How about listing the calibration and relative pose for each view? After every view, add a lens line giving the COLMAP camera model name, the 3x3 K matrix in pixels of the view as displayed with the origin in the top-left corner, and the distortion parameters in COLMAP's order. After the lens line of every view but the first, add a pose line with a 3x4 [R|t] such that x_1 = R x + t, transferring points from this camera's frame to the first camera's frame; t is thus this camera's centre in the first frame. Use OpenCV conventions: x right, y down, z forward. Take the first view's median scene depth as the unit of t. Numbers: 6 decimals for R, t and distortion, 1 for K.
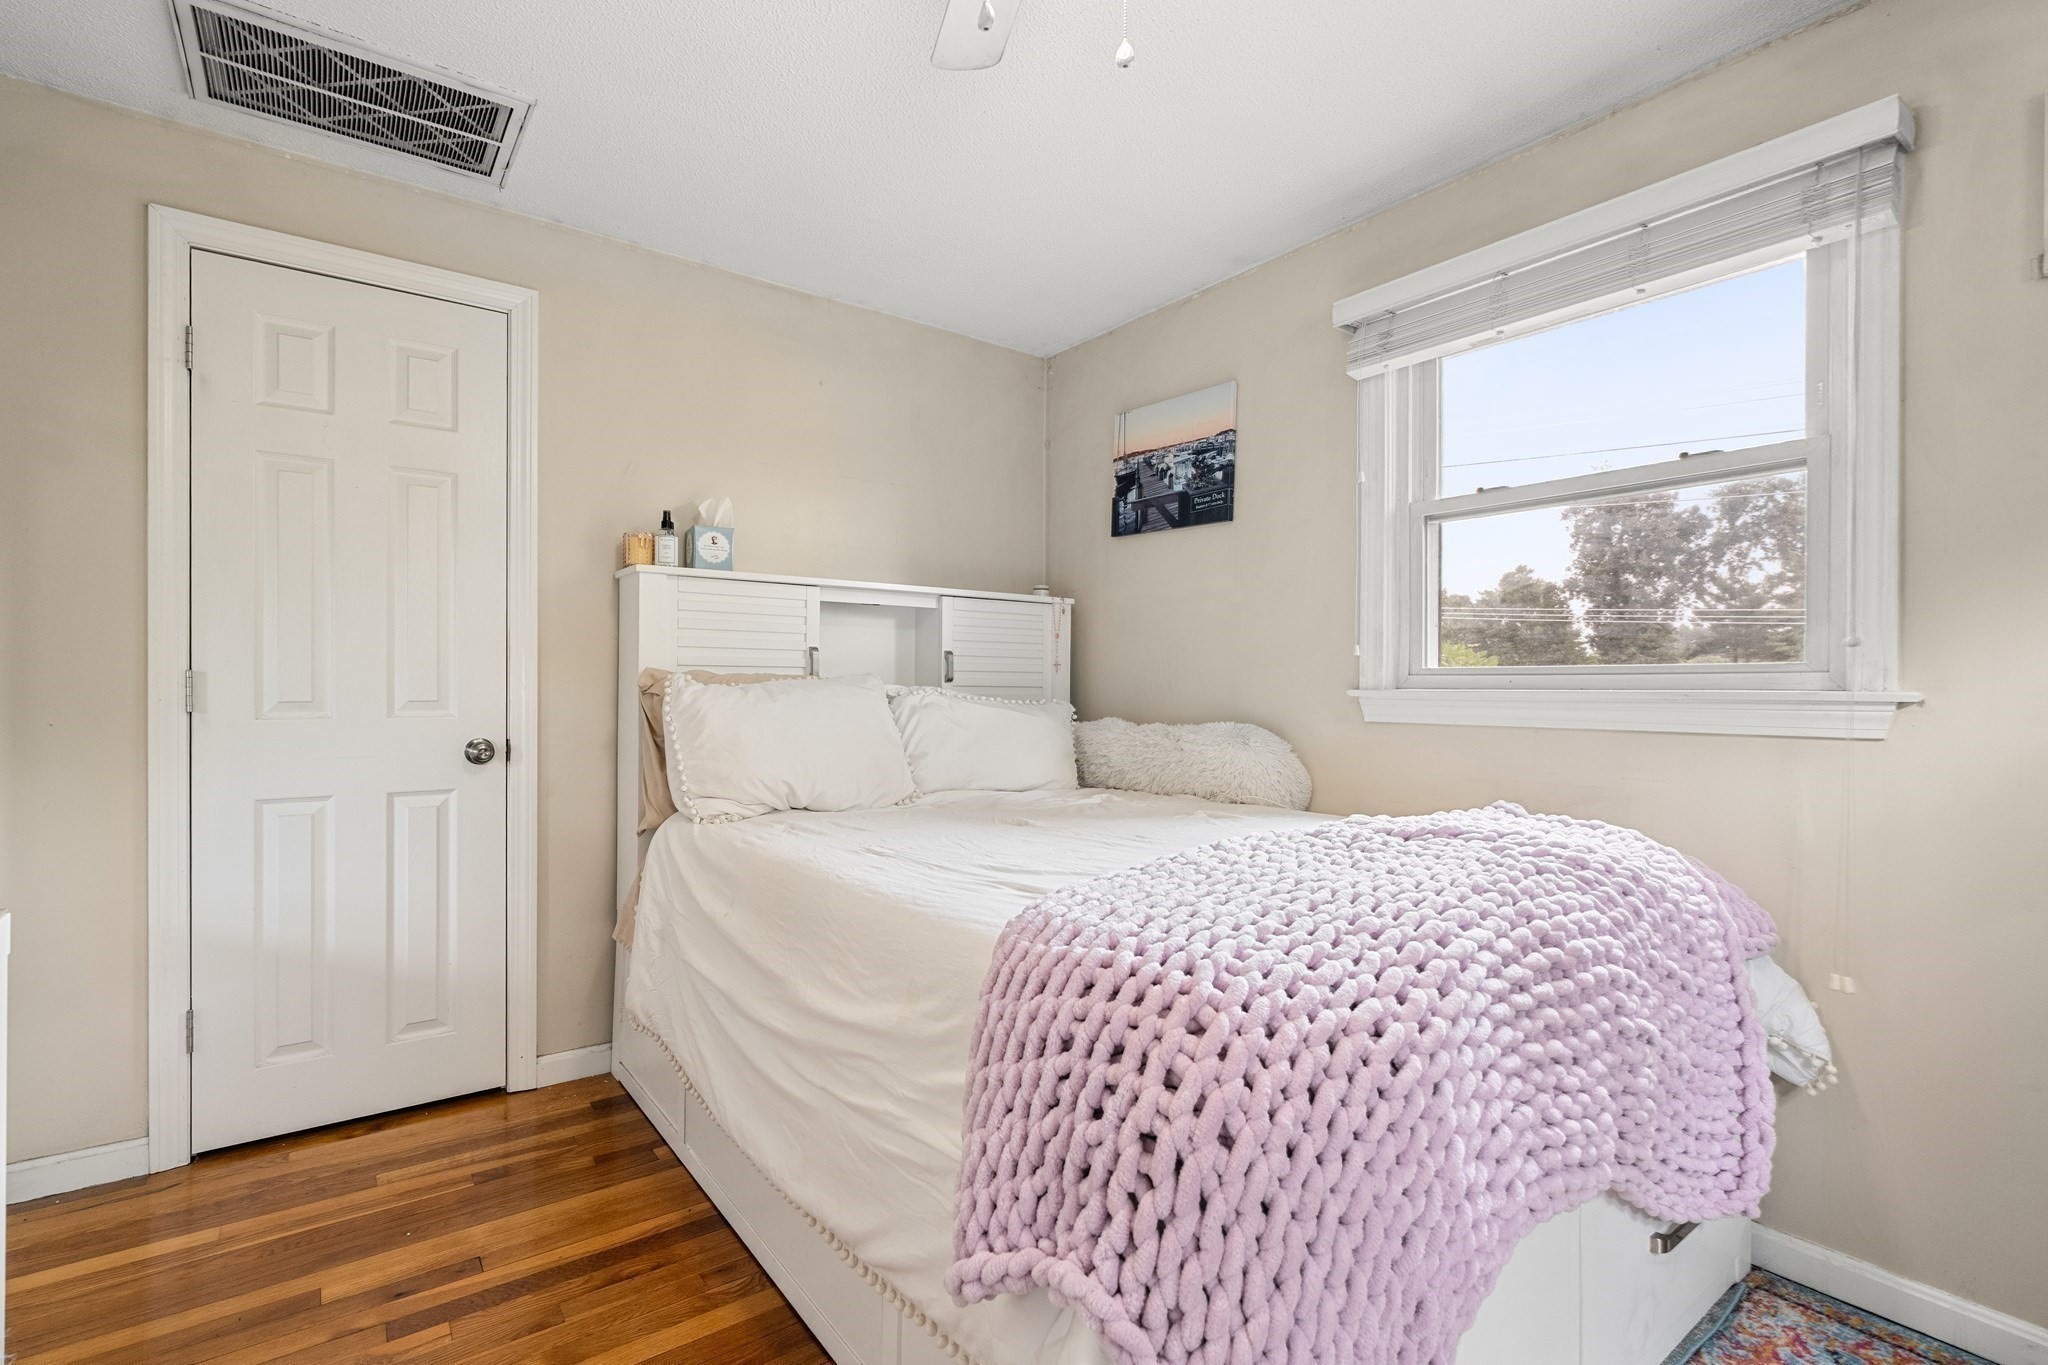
lens RADIAL K [[942.7, 0, 1023.5], [0, 942.7, 681.1], [0, 0, 1]] dist [-0.006090, 0.000994]
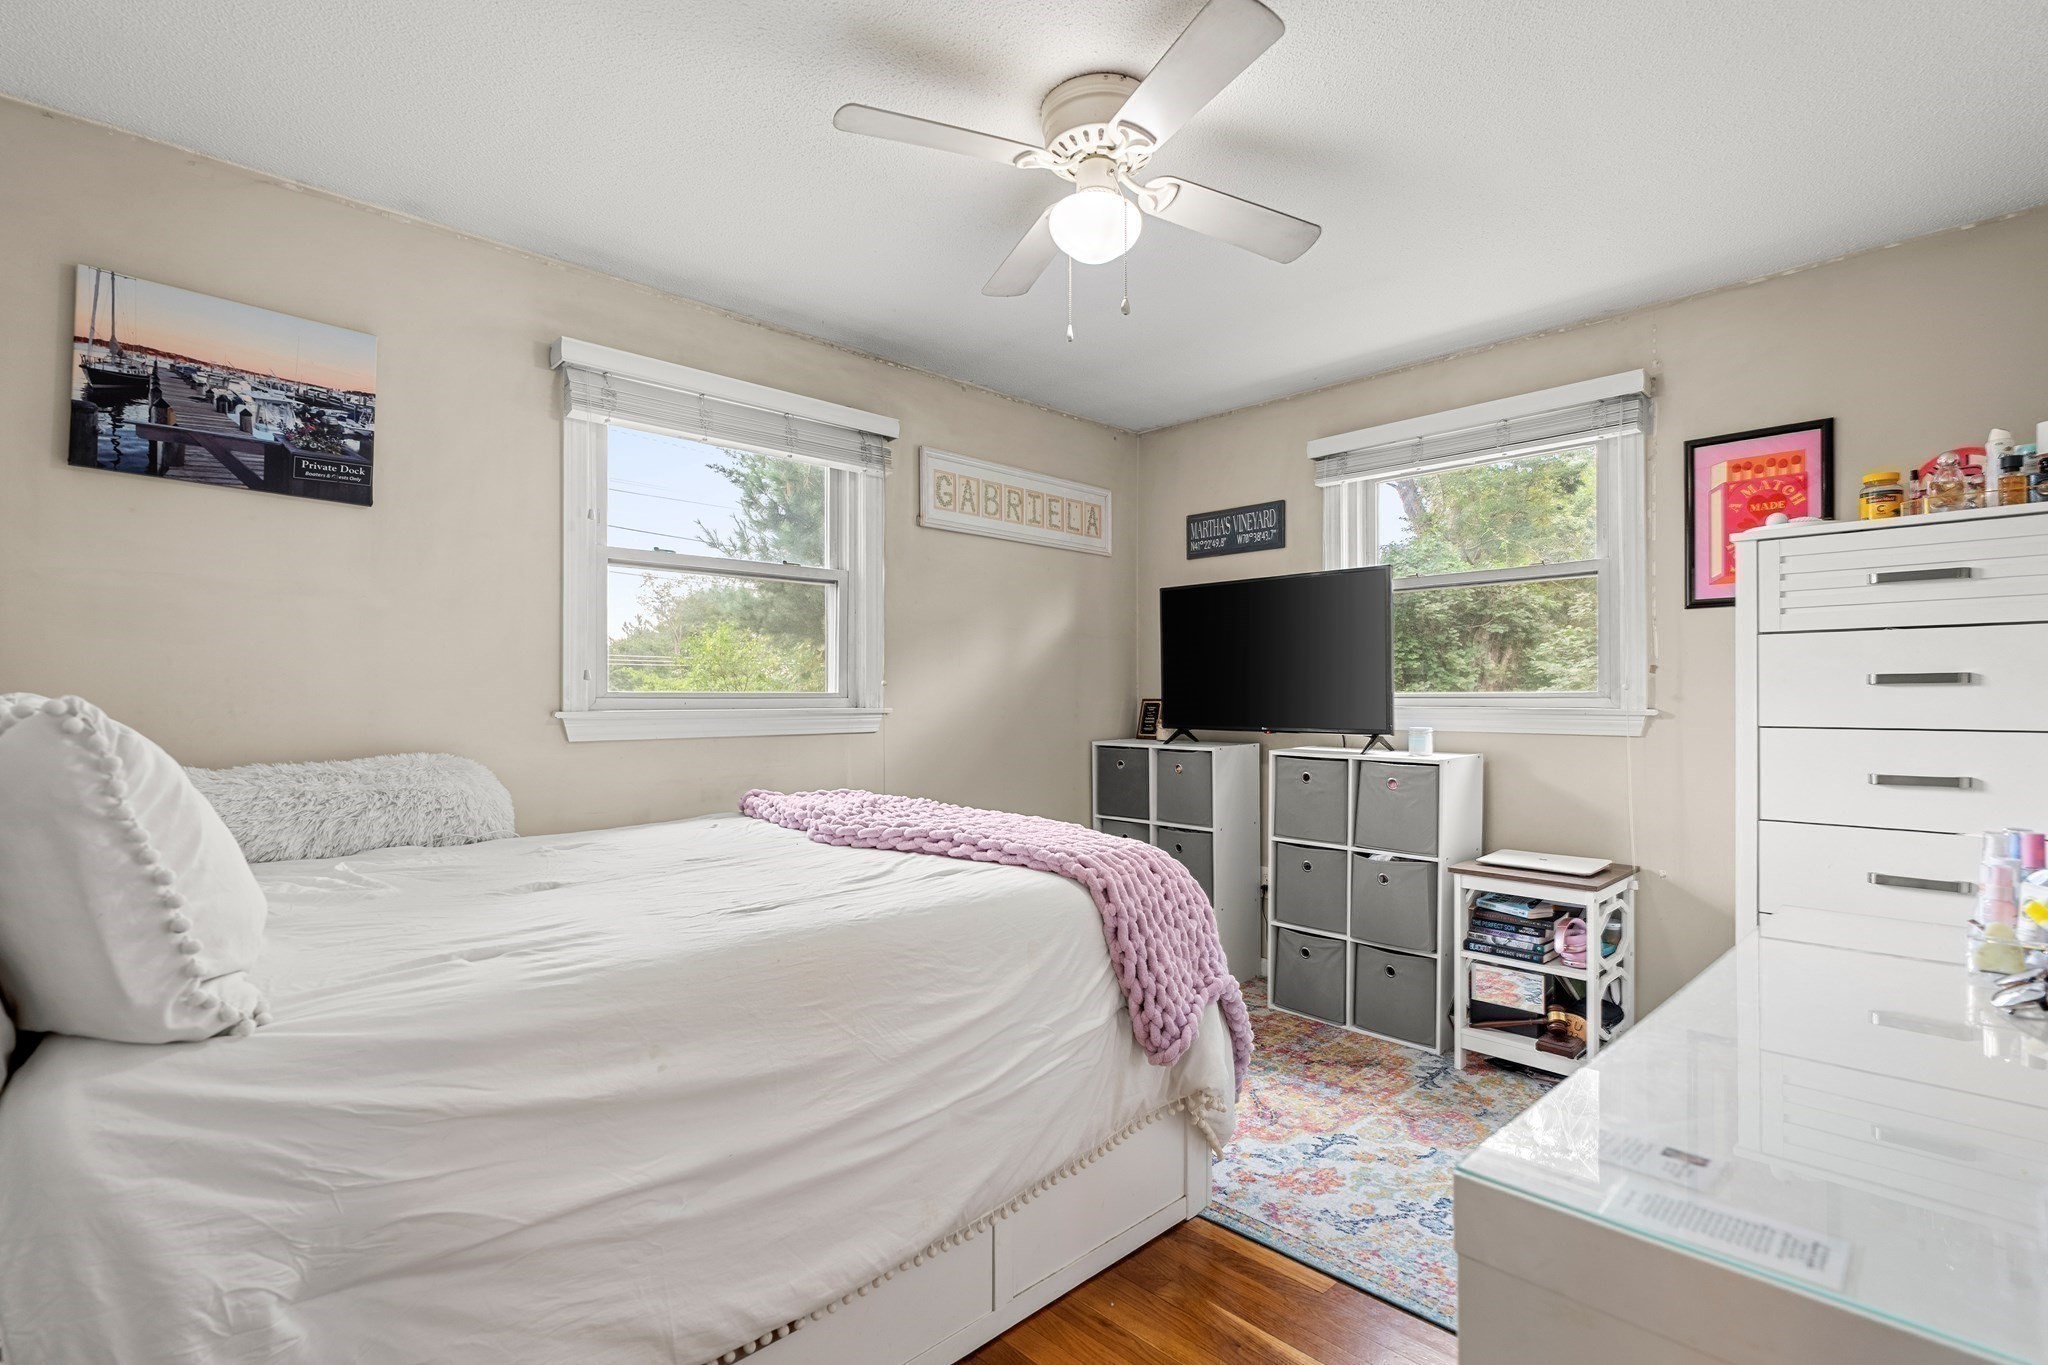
lens RADIAL K [[942.7, 0, 1023.7], [0, 942.7, 695.0], [0, 0, 1]] dist [-0.006090, 0.000994]
pose [[-0.112440, 0.006168, 0.993639, -0.615272], [0.001002, 0.999981, -0.006094, -0.001995], [-0.993658, 0.000311, -0.112444, 0.506040]]
